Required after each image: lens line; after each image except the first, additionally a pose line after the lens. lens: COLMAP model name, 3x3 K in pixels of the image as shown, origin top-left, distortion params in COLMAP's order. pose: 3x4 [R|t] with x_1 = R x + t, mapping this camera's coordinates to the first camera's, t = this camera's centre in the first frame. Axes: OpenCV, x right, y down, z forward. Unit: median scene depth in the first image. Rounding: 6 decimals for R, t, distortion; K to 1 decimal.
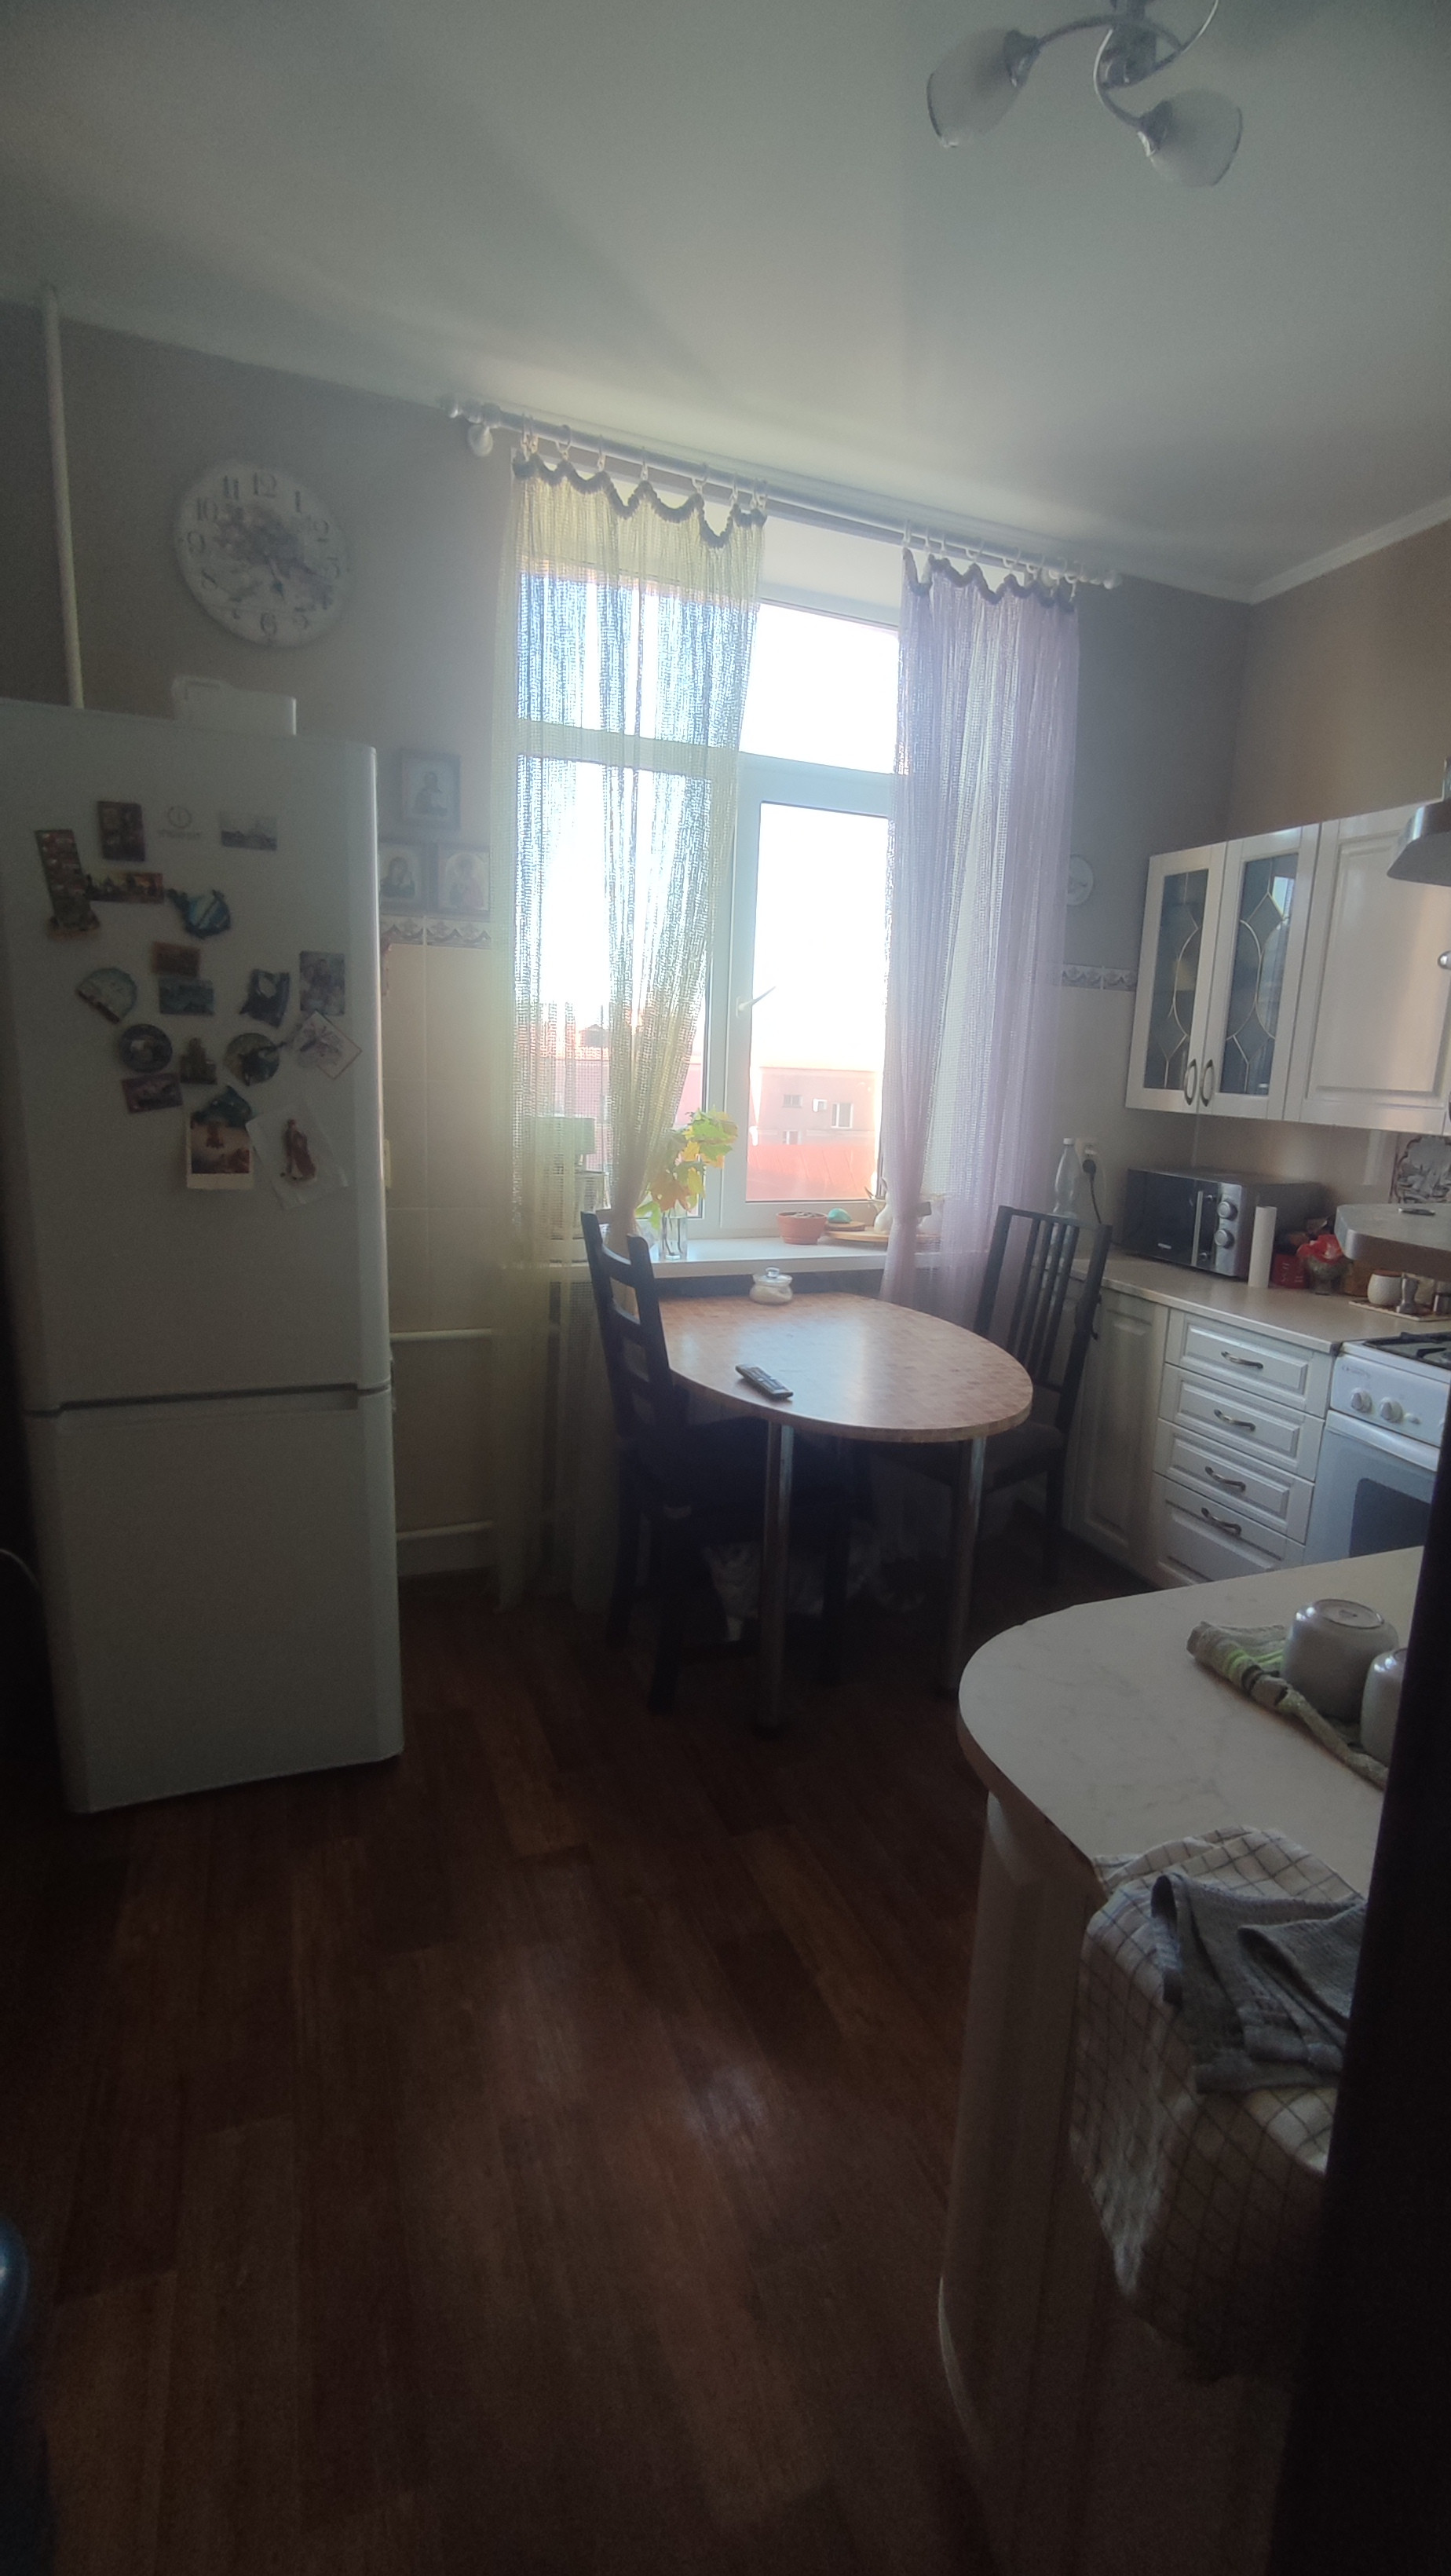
lens RADIAL K [[1163.5, 0, 739.0], [0, 1163.5, 1296.8], [0, 0, 1]] dist [-0.058339, 0.044420]
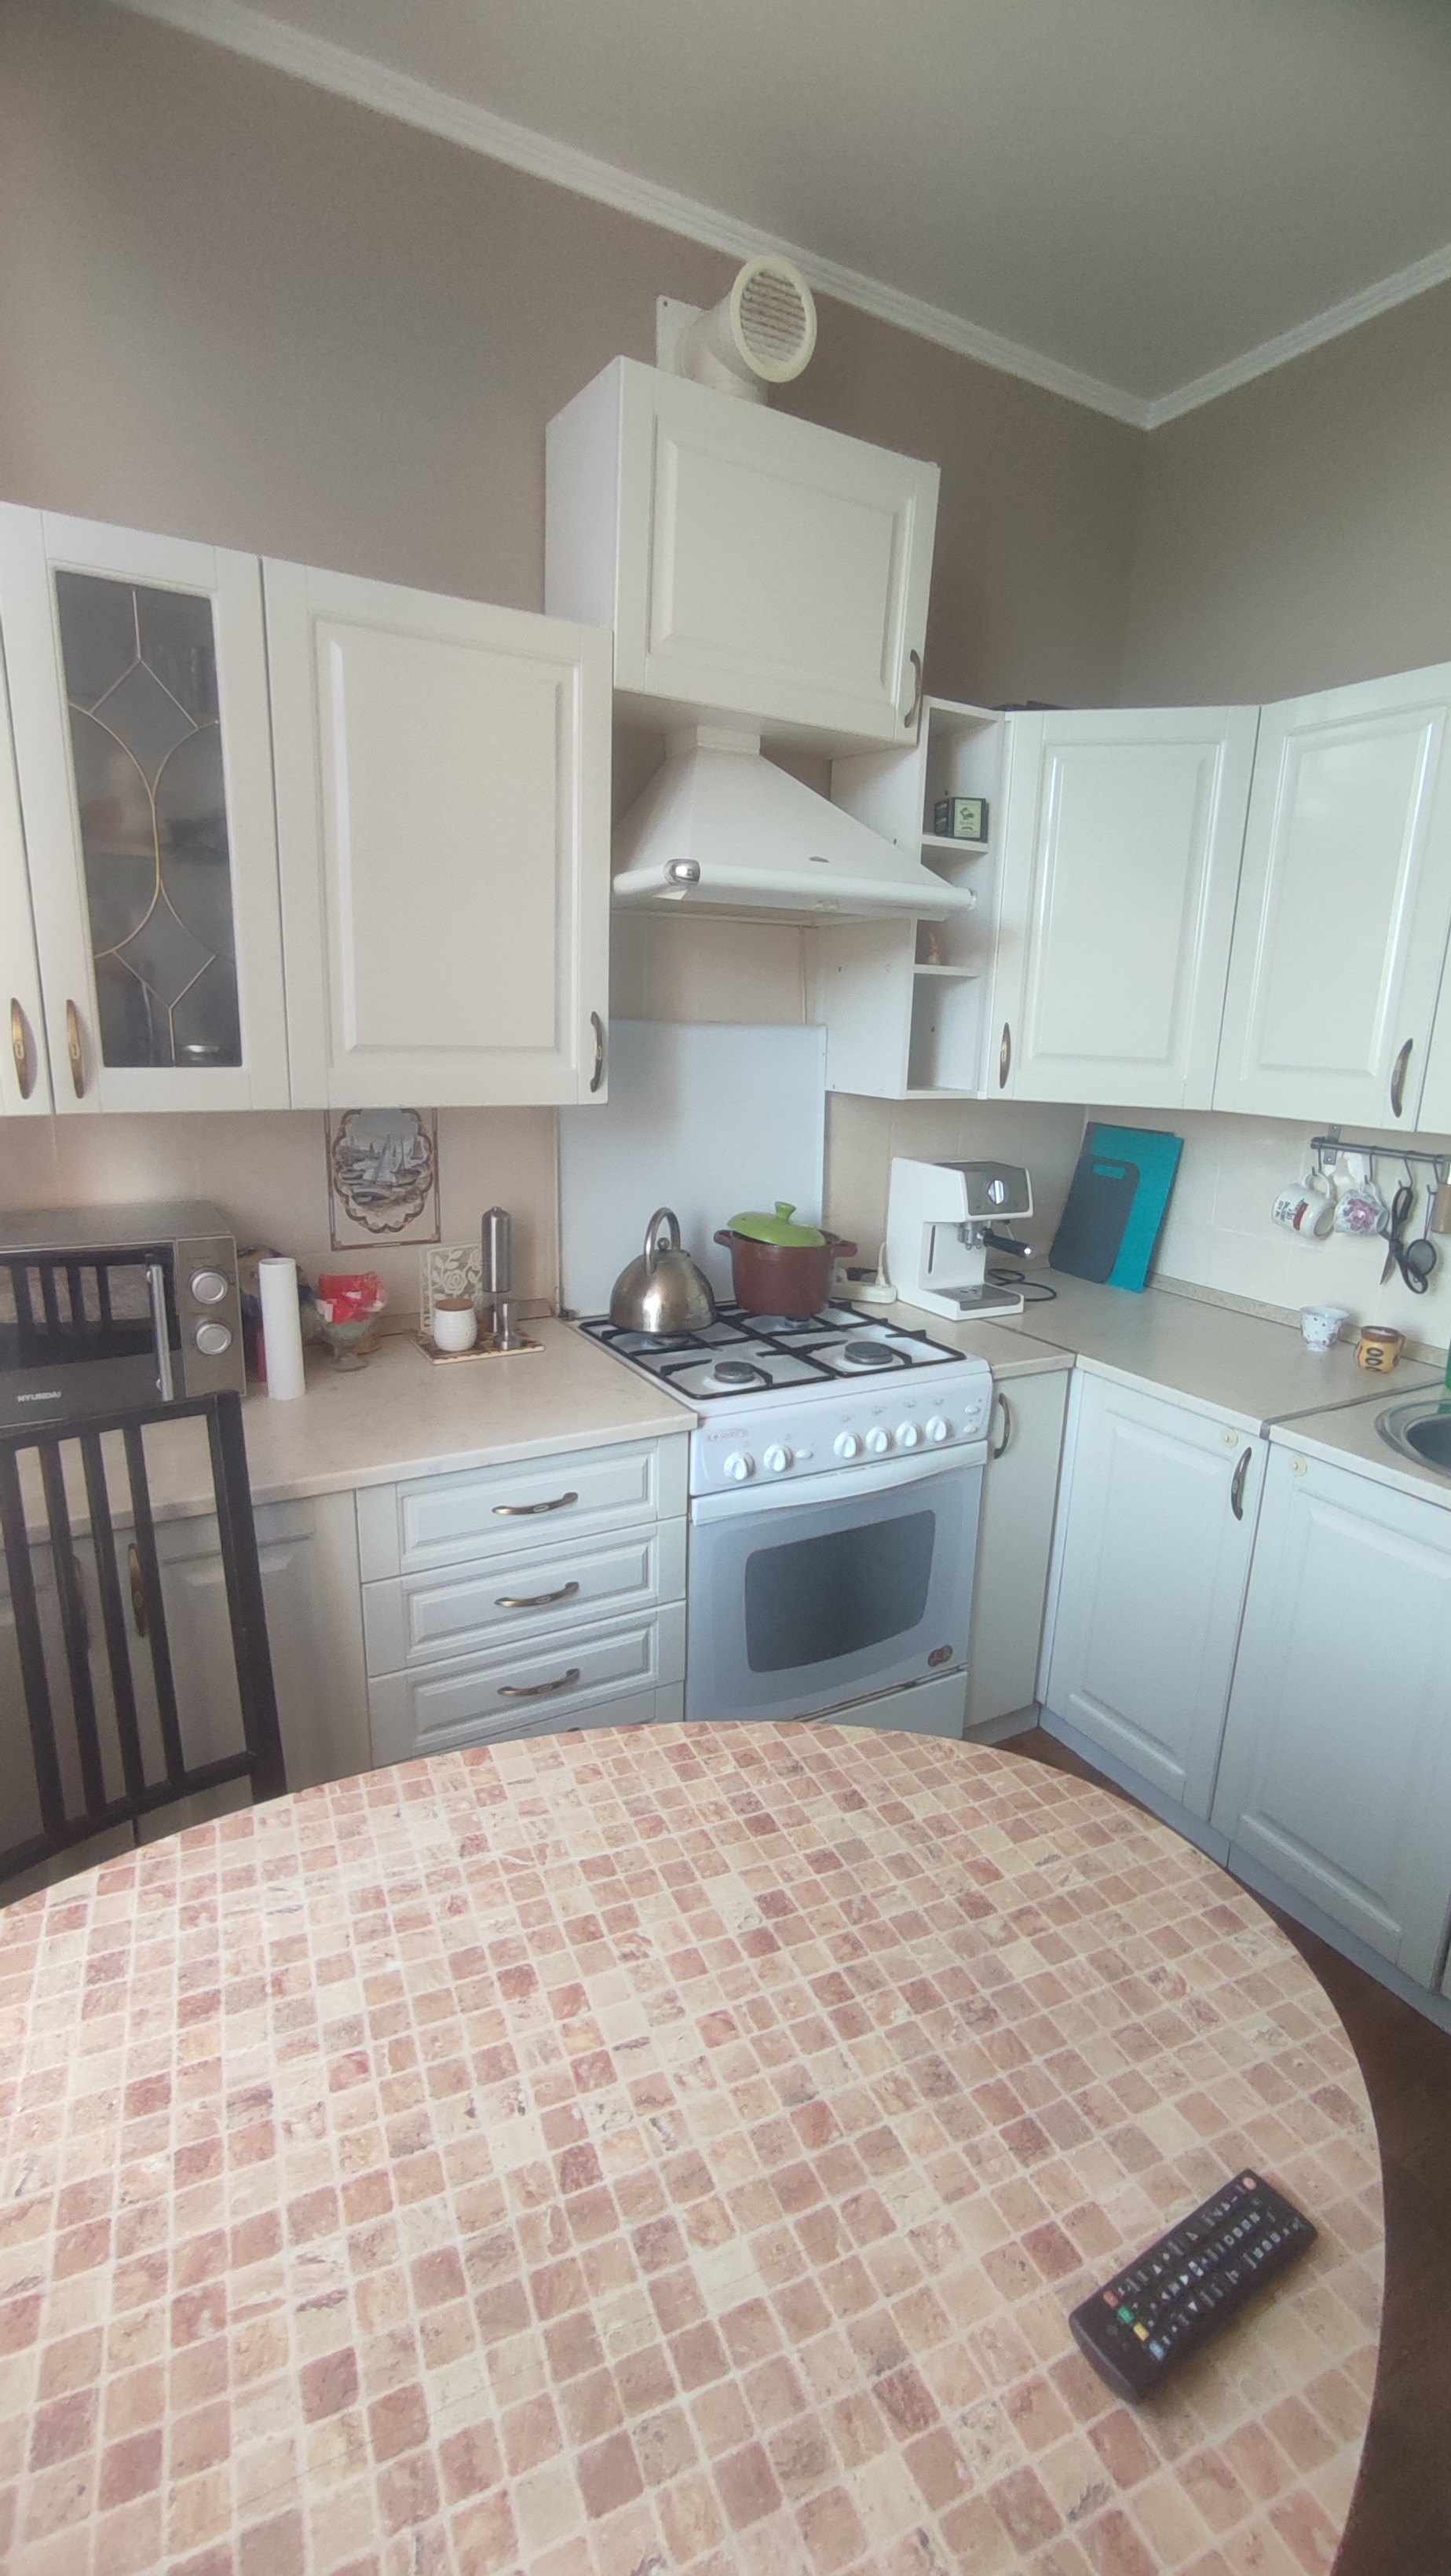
lens RADIAL K [[1155.3, 0, 735.1], [0, 1155.3, 1293.9], [0, 0, 1]] dist [-0.053051, 0.019515]
pose [[-0.144137, -0.275983, 0.950293, -0.244224], [0.163373, 0.940506, 0.297921, -0.393066], [-0.975978, 0.198194, -0.090474, 1.682370]]
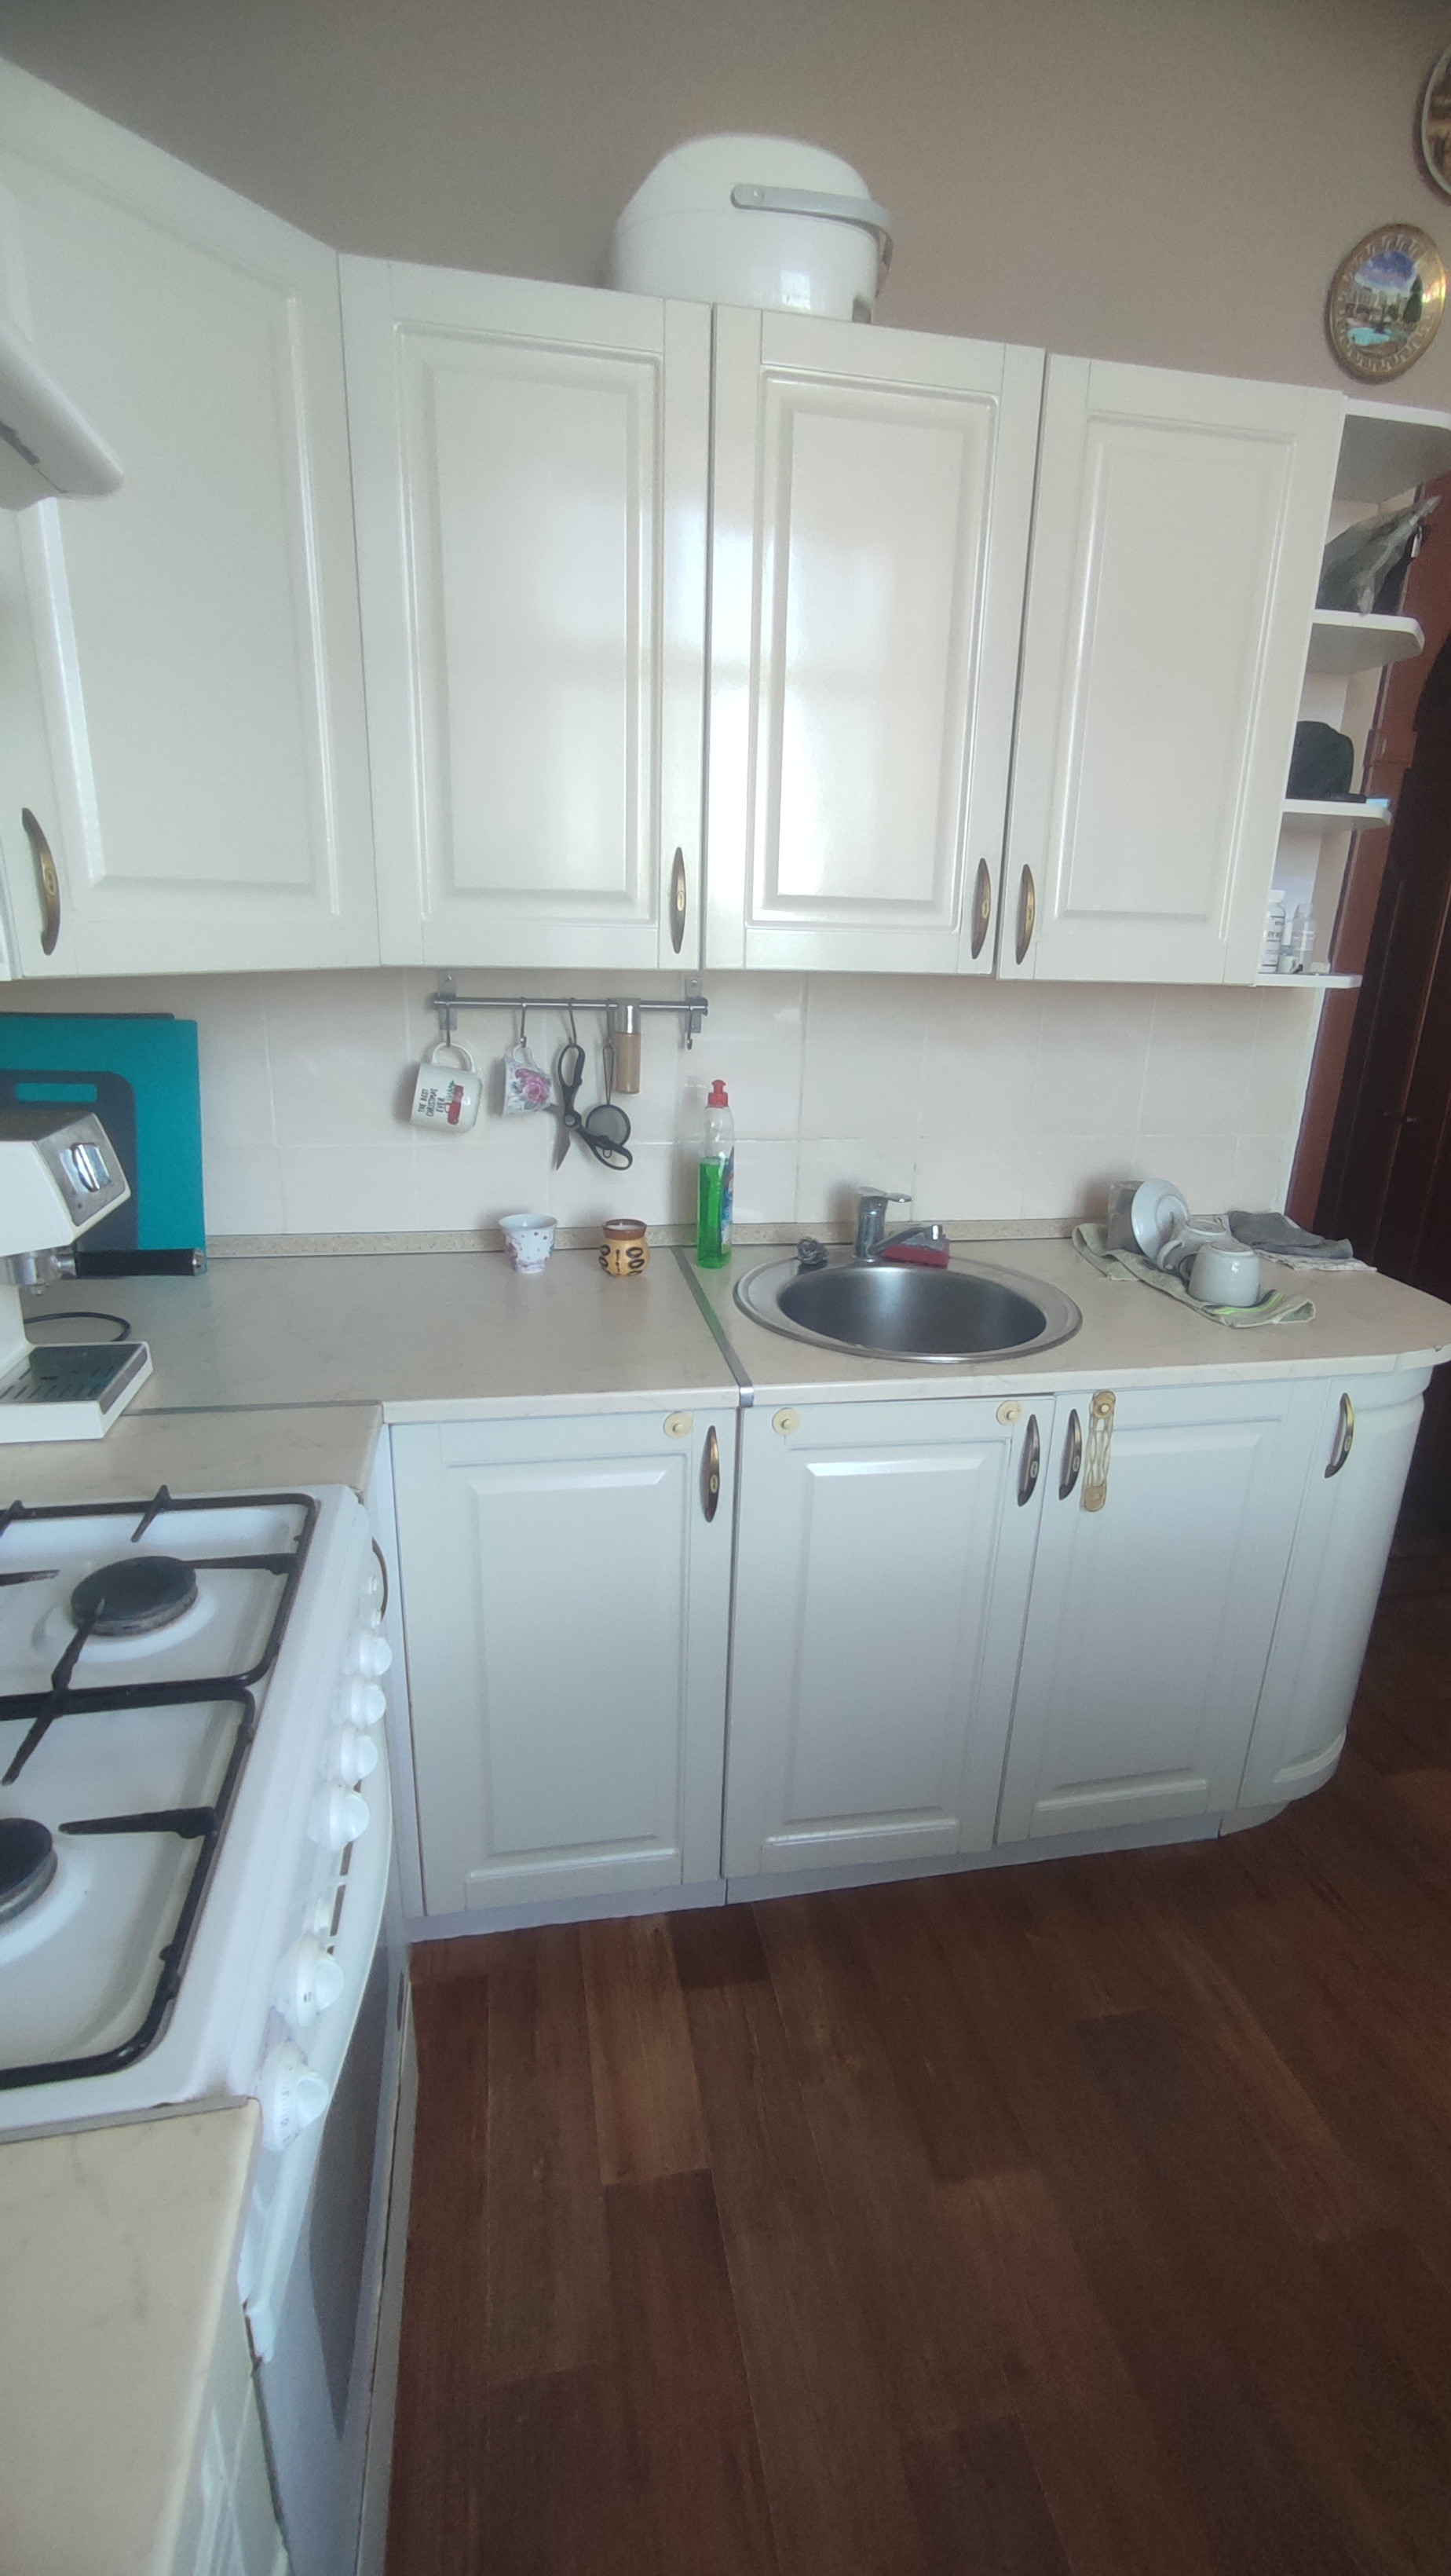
lens RADIAL K [[1155.3, 0, 735.1], [0, 1155.3, 1293.9], [0, 0, 1]] dist [-0.053051, 0.019515]
pose [[-0.977525, -0.125876, 0.169115, 0.681435], [-0.025572, 0.867056, 0.497554, -0.315582], [-0.209262, 0.482047, -0.850788, 1.778338]]
